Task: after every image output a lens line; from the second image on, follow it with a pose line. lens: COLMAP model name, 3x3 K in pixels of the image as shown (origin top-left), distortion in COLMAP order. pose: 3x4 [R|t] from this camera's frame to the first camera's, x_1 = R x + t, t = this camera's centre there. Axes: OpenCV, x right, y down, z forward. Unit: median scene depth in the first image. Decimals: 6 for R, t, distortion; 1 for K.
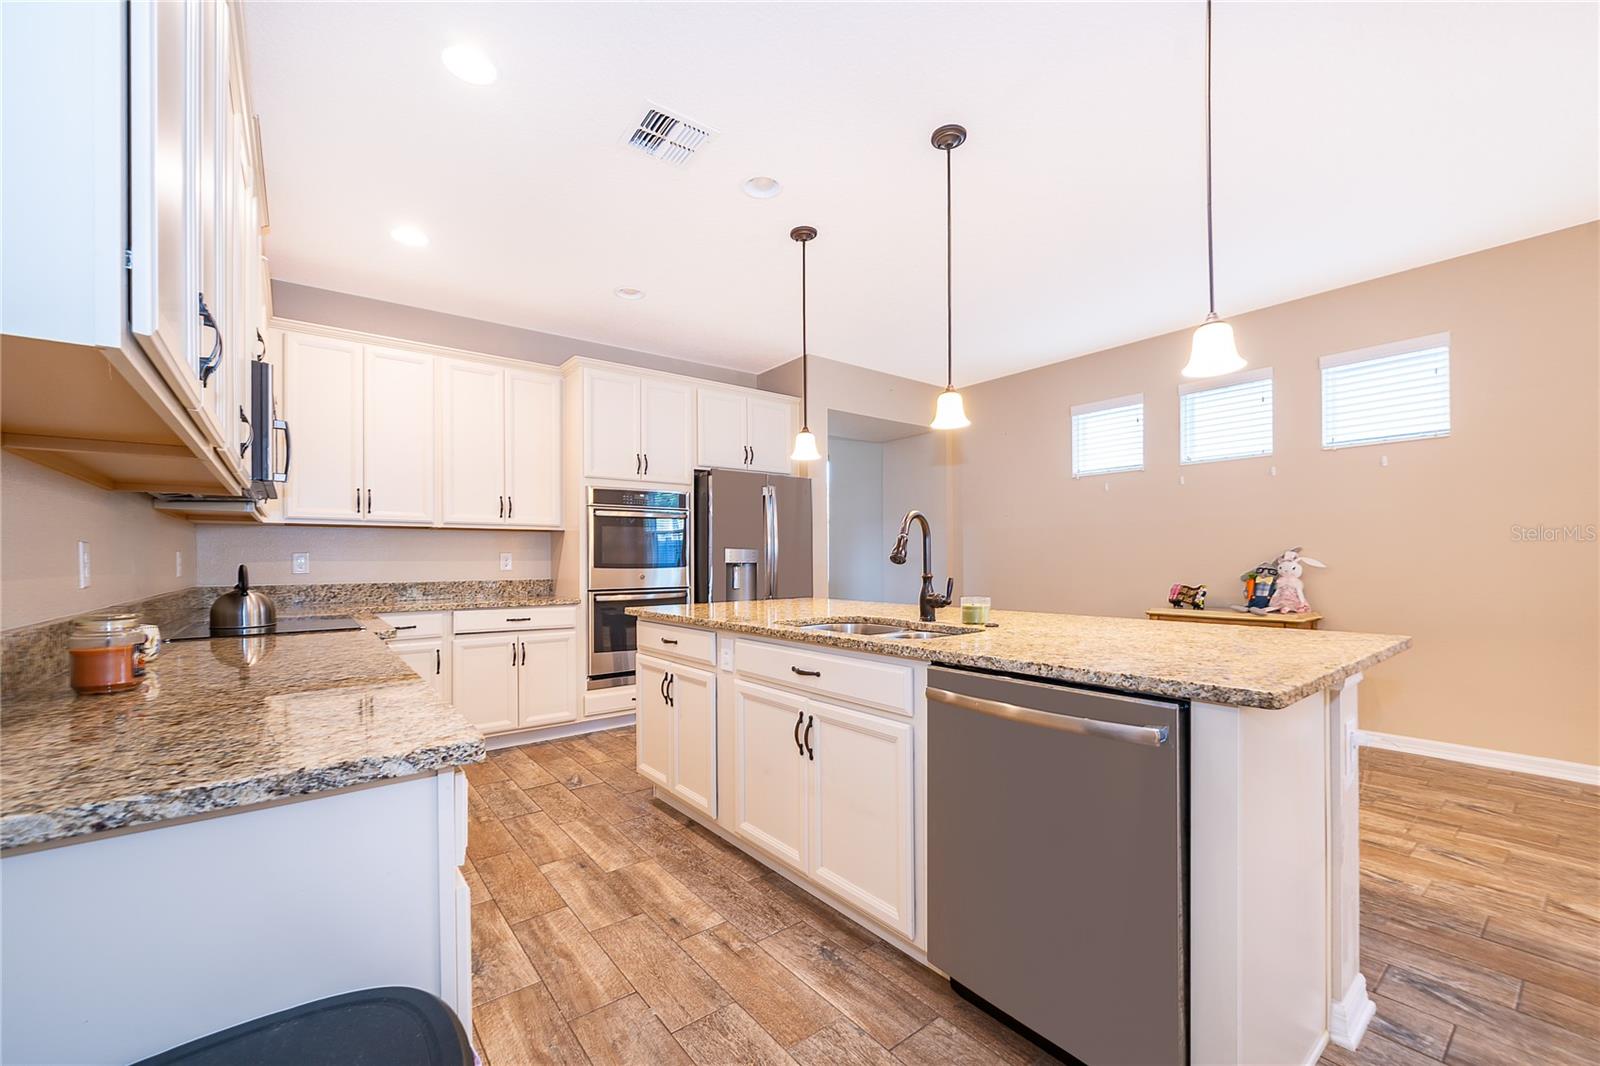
lens RADIAL K [[636.2, 0, 799.4], [0, 636.2, 560.0], [0, 0, 1]] dist [-0.000075, 0.000197]
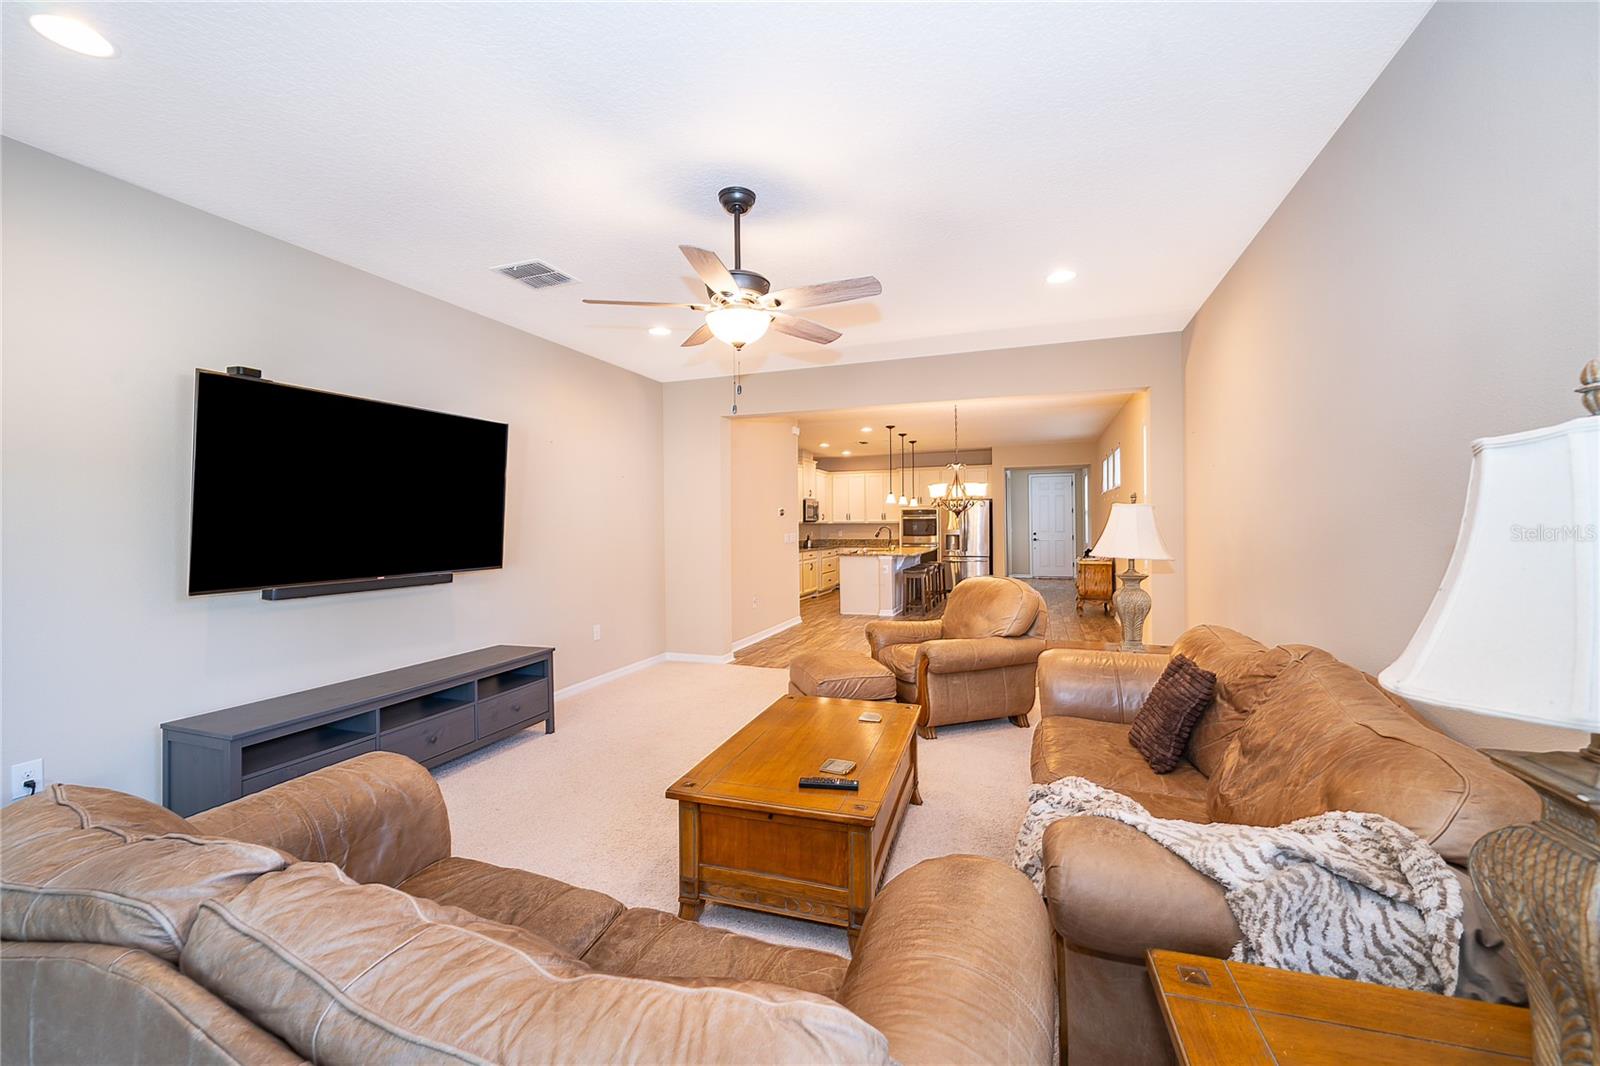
lens RADIAL K [[647.3, 0, 800.8], [0, 647.3, 519.7], [0, 0, 1]] dist [-0.001547, 0.000215]
pose [[0.528454, -0.003635, -0.848954, 2.138980], [0.003507, 0.999992, -0.002098, -0.063085], [0.848955, -0.001869, 0.528462, -1.110000]]
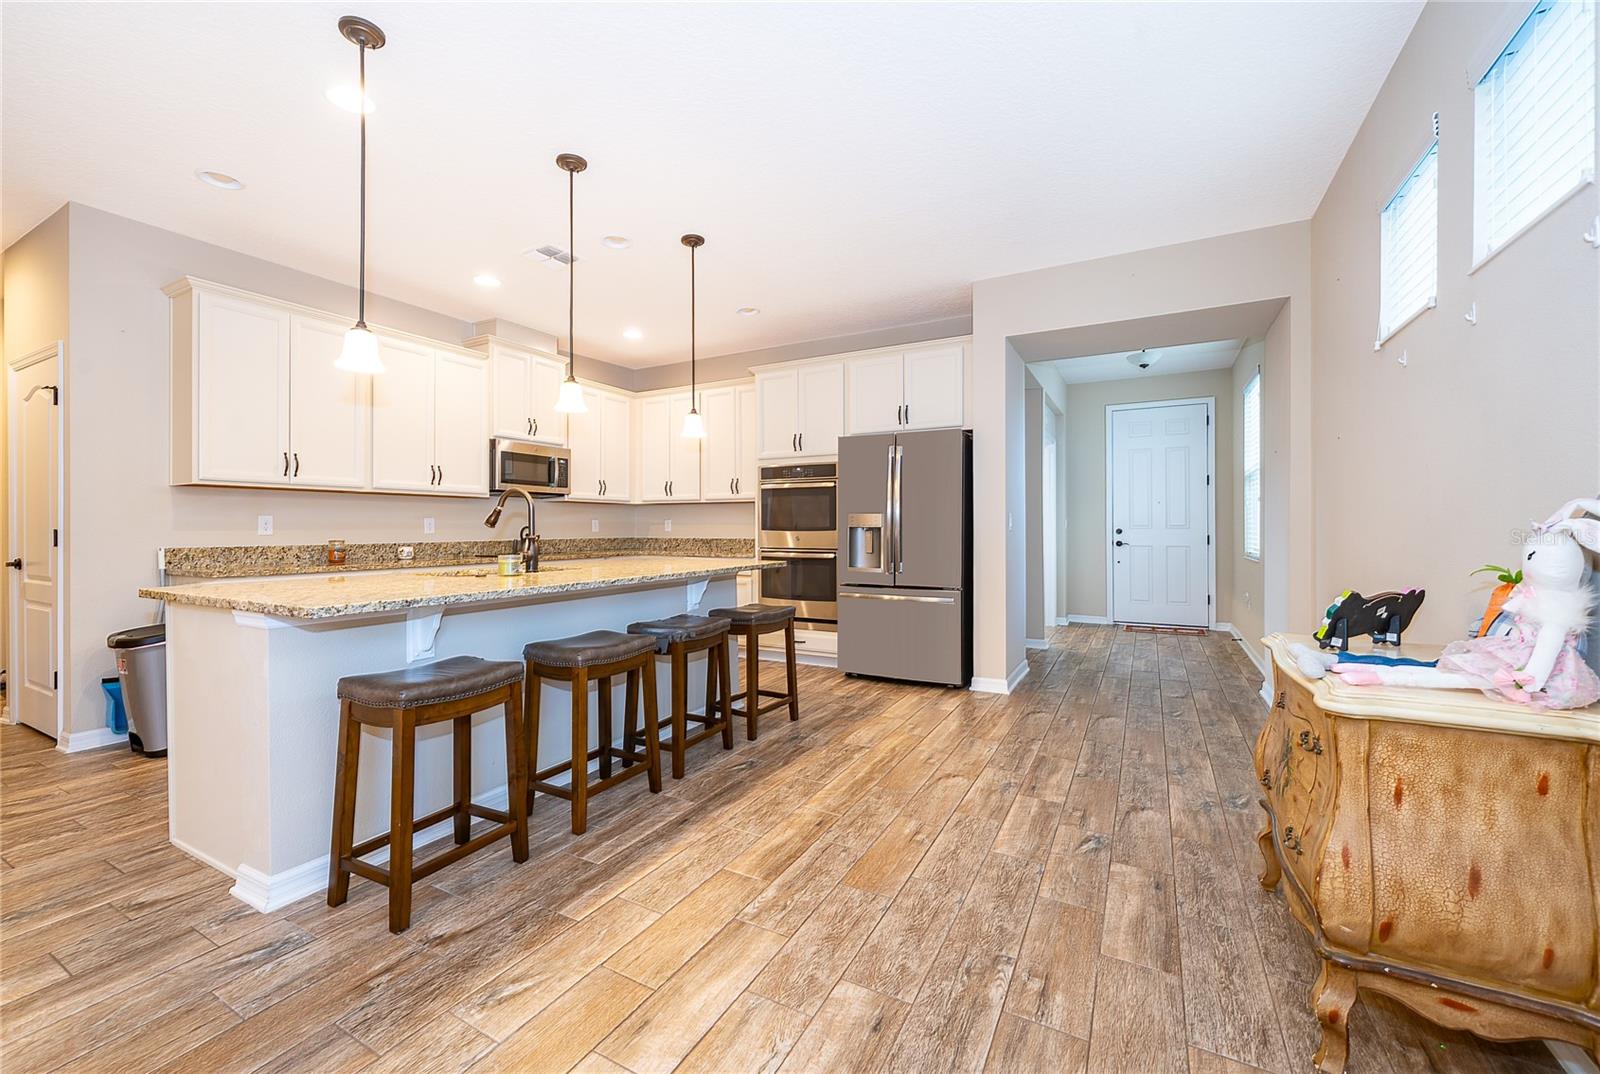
lens RADIAL K [[652.7, 0, 778.2], [0, 652.7, 524.4], [0, 0, 1]] dist [0.001389, 0.000102]
pose [[0.376677, 0.002755, -0.926341, 0.924000], [-0.002019, 0.999996, 0.002153, -0.002169], [0.926343, 0.001060, 0.376681, 0.555570]]
